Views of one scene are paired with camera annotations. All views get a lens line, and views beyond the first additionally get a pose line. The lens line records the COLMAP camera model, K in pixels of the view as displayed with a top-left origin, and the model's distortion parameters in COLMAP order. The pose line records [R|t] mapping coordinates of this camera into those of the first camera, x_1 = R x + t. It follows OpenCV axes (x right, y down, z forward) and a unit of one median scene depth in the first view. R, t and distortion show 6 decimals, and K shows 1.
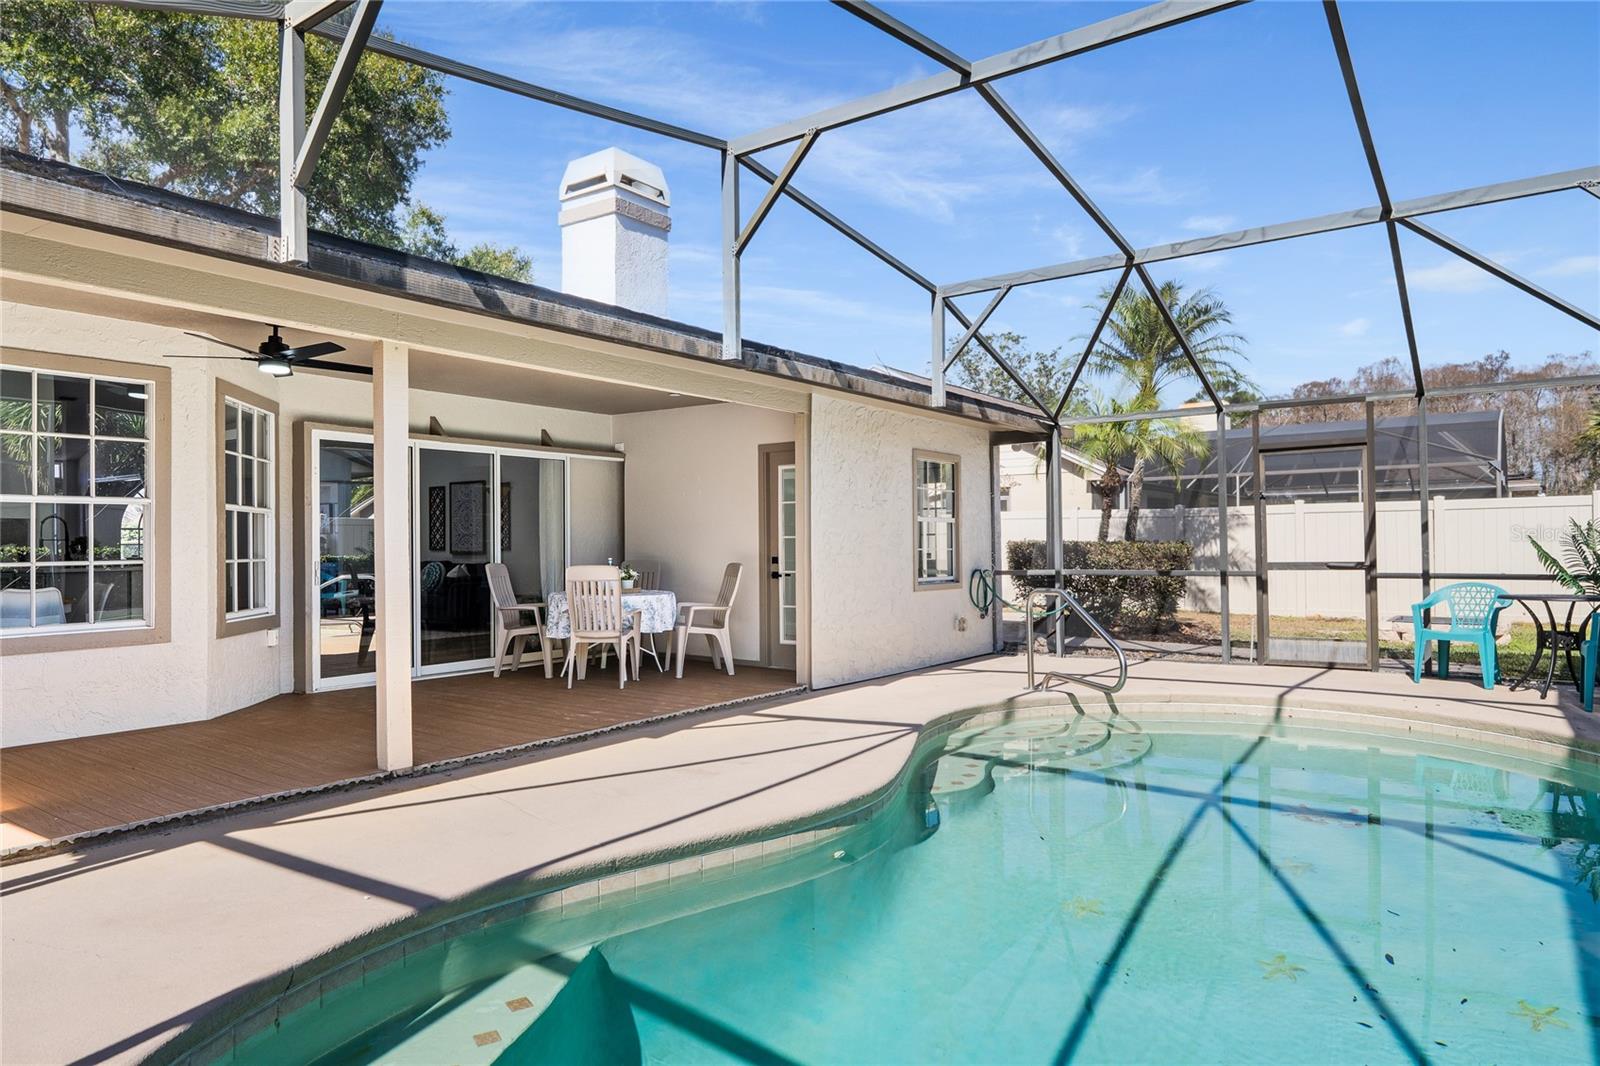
lens RADIAL K [[986.1, 0, 774.7], [0, 986.1, 538.5], [0, 0, 1]] dist [0.032462, 0.000429]
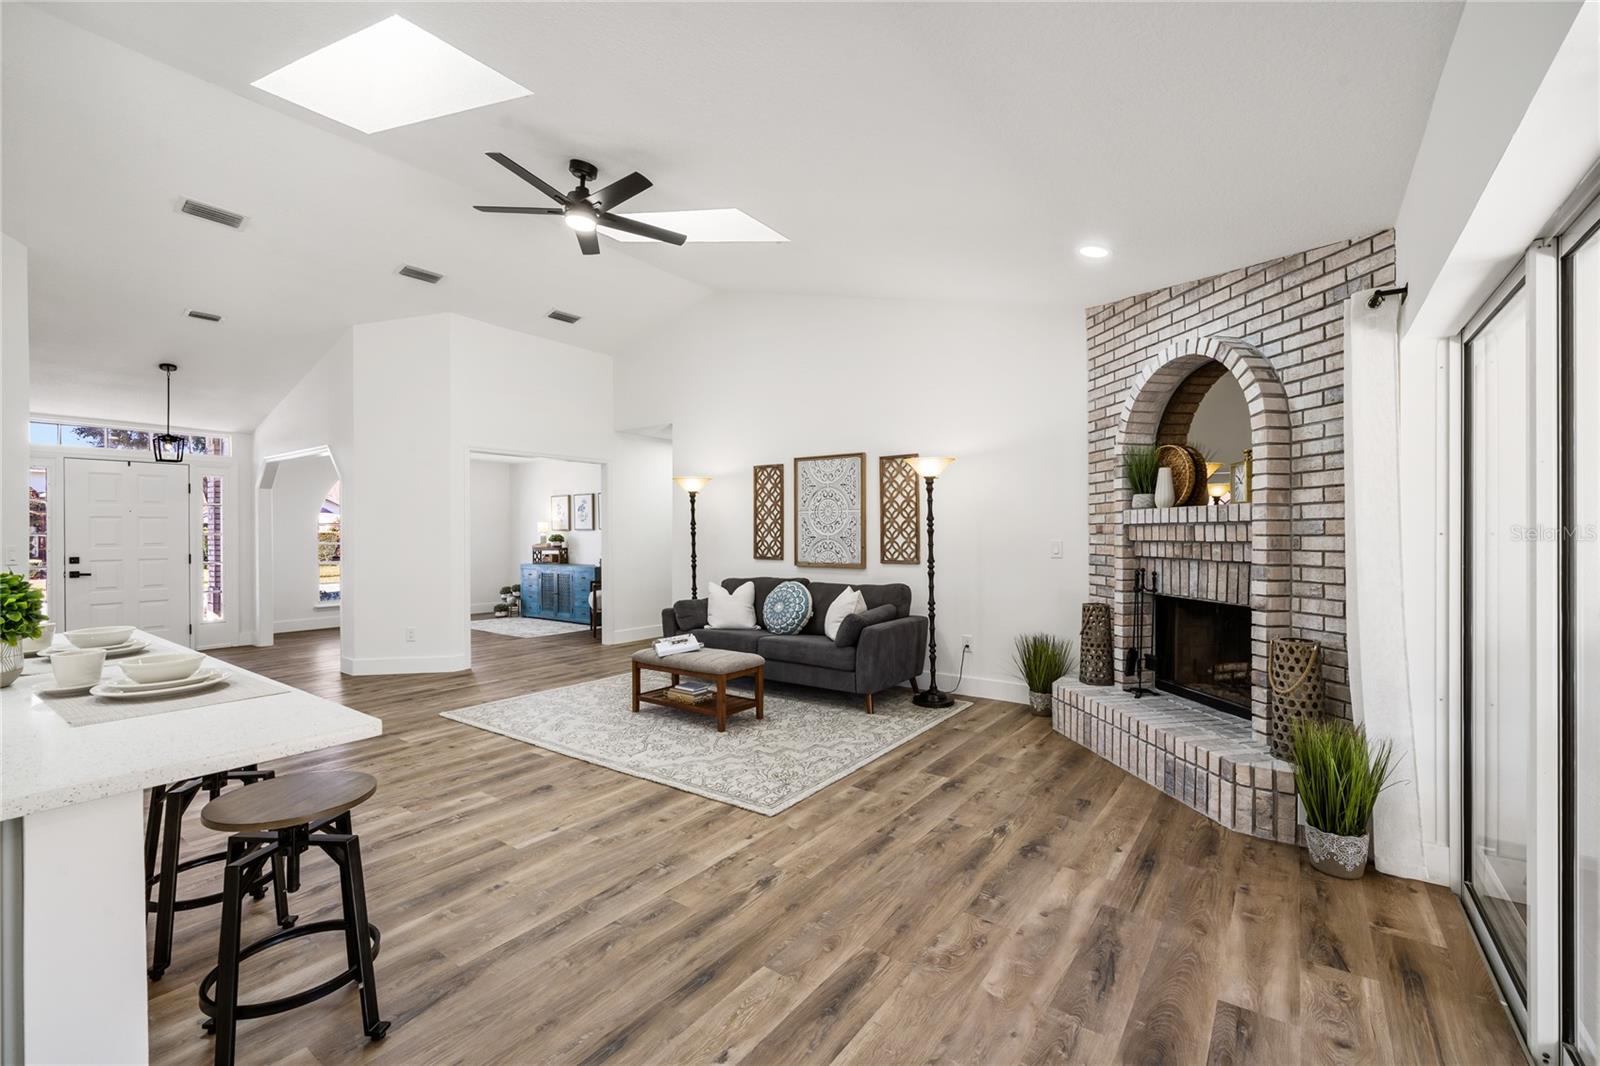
lens RADIAL K [[667.4, 0, 813.5], [0, 667.4, 533.5], [0, 0, 1]] dist [-0.001118, -0.000551]
pose [[0.999924, 0.005887, 0.010841, -0.501589], [-0.005949, 0.999966, 0.005673, -0.013949], [-0.010807, -0.005737, 0.999925, 0.868302]]
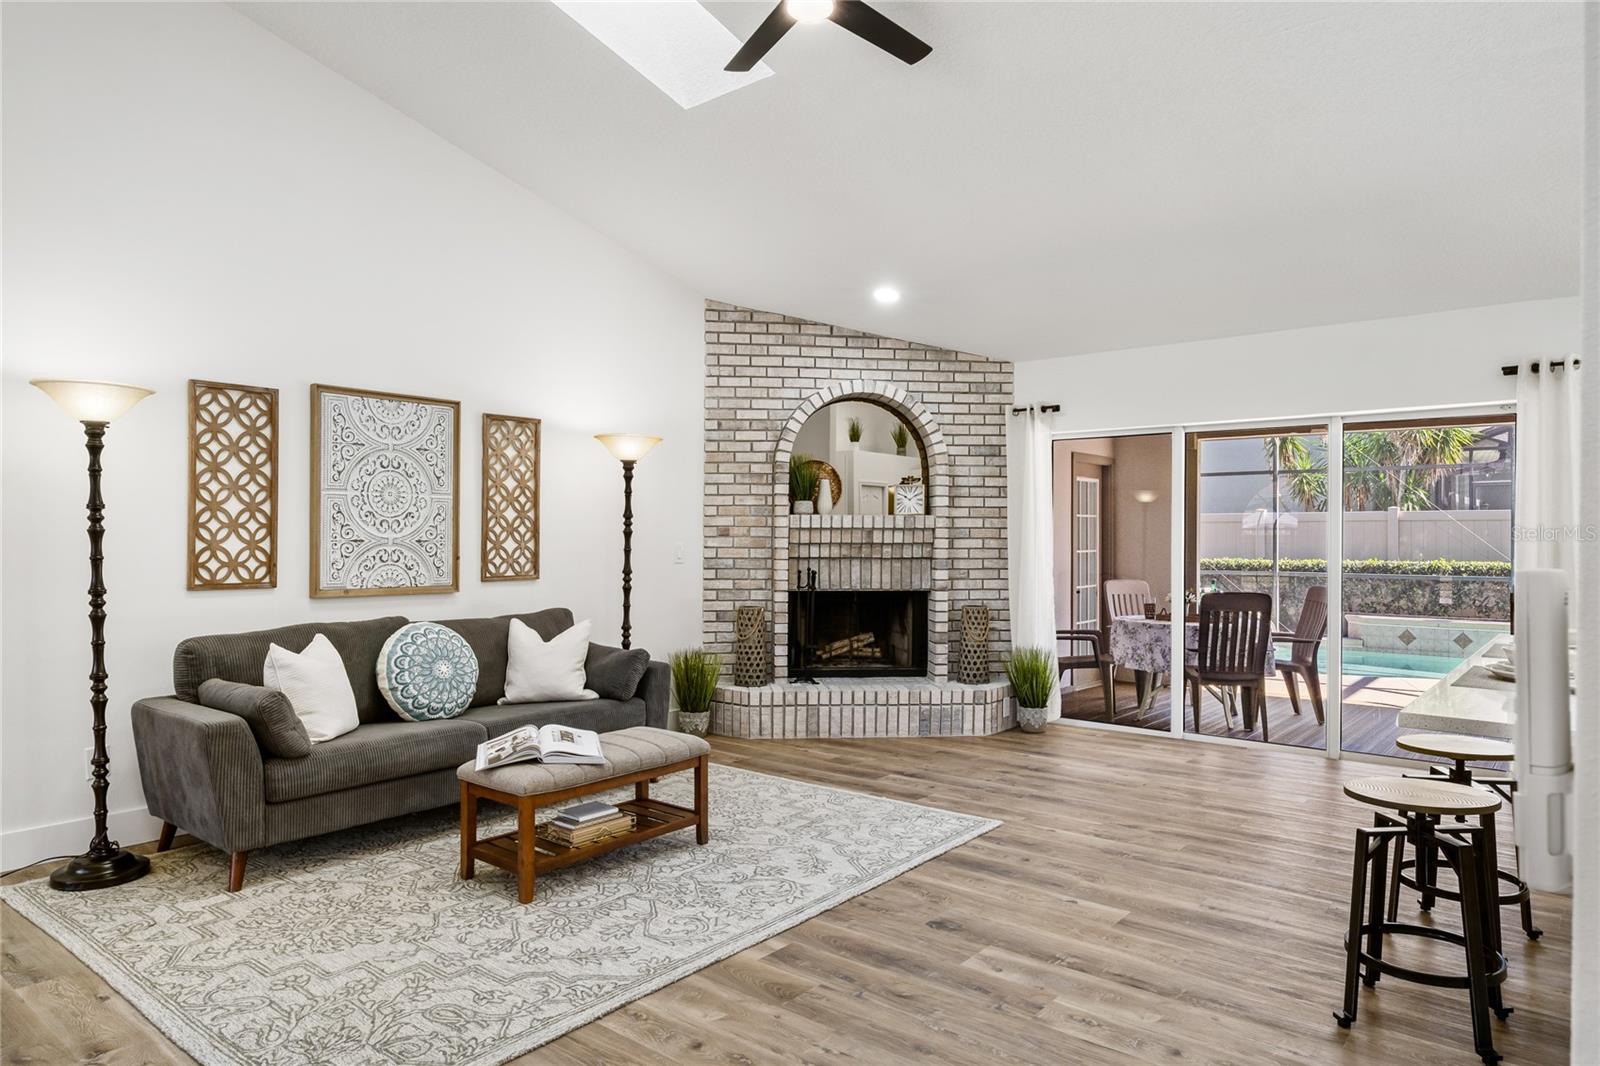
lens RADIAL K [[1003.9, 0, 800.0], [0, 1003.9, 533.0], [0, 0, 1]] dist [-0.000869, 0.001607]
pose [[0.055050, 0.012580, 0.998404, -1.026870], [-0.009386, 0.999883, -0.012081, -0.006188], [-0.998440, -0.008706, 0.055161, 1.281969]]
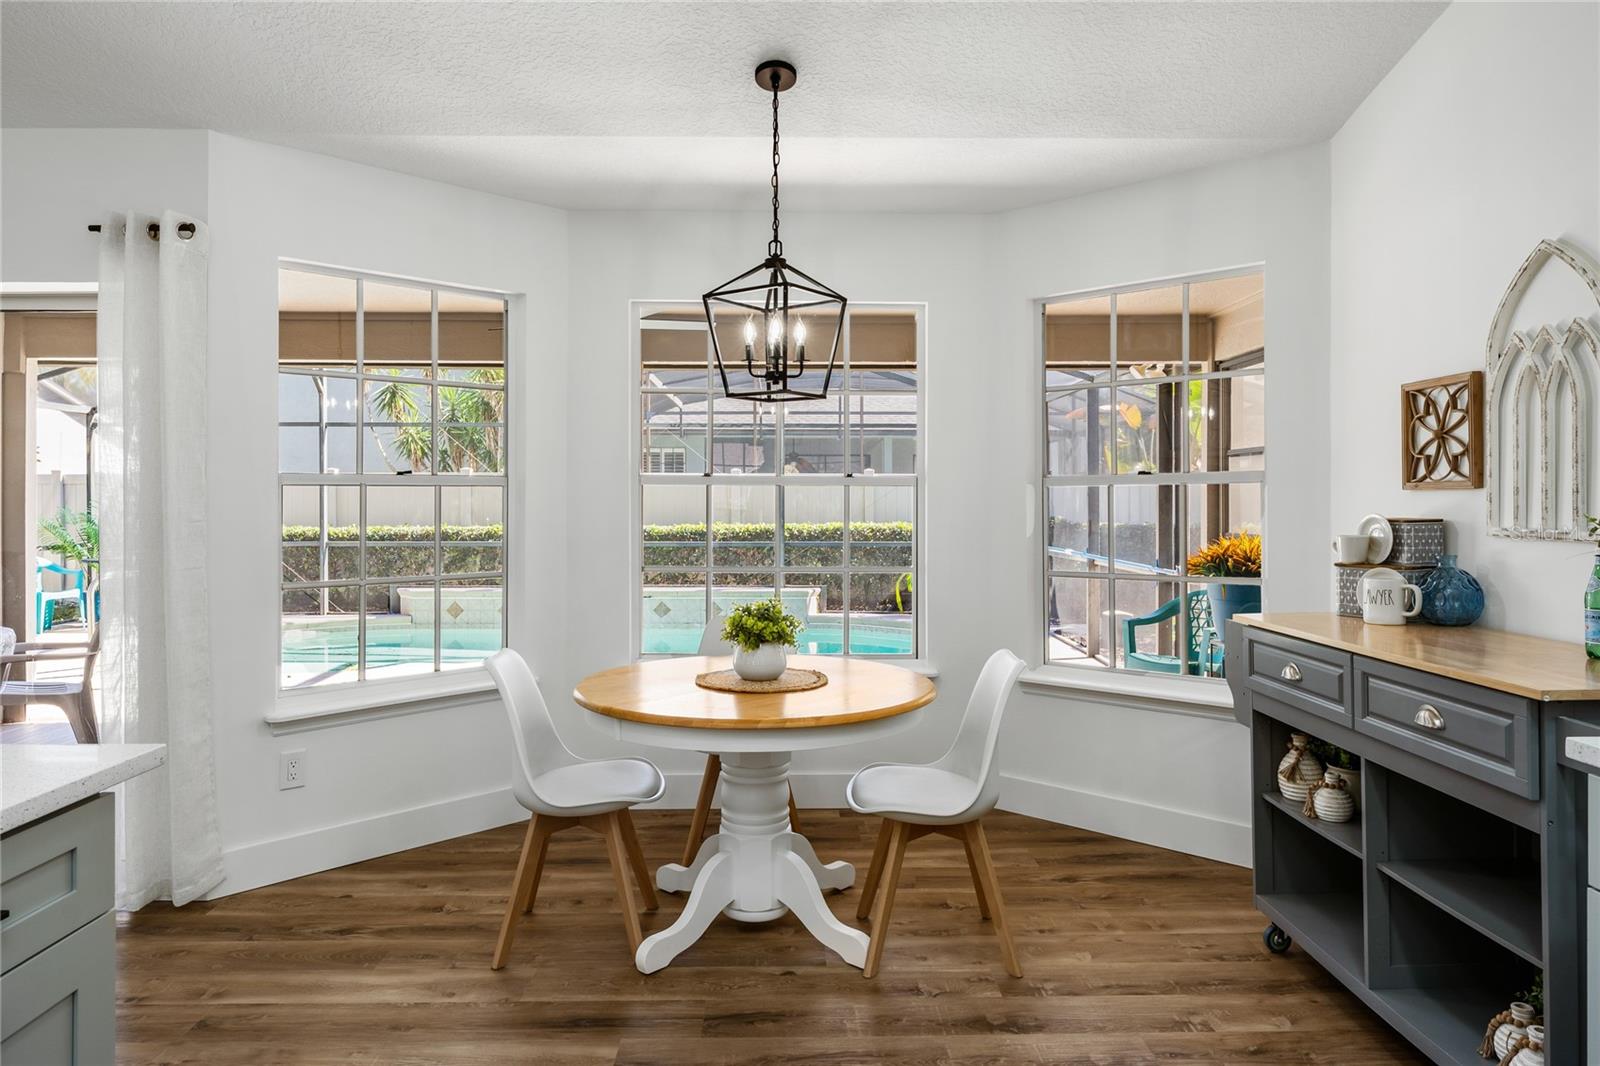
lens RADIAL K [[1020.4, 0, 798.7], [0, 1020.4, 507.6], [0, 0, 1]] dist [-0.002104, -0.001347]
pose [[-0.604929, 0.004535, 0.796266, -0.871300], [0.001936, 0.999989, -0.004225, -0.009841], [-0.796277, -0.001014, -0.604931, 0.933087]]
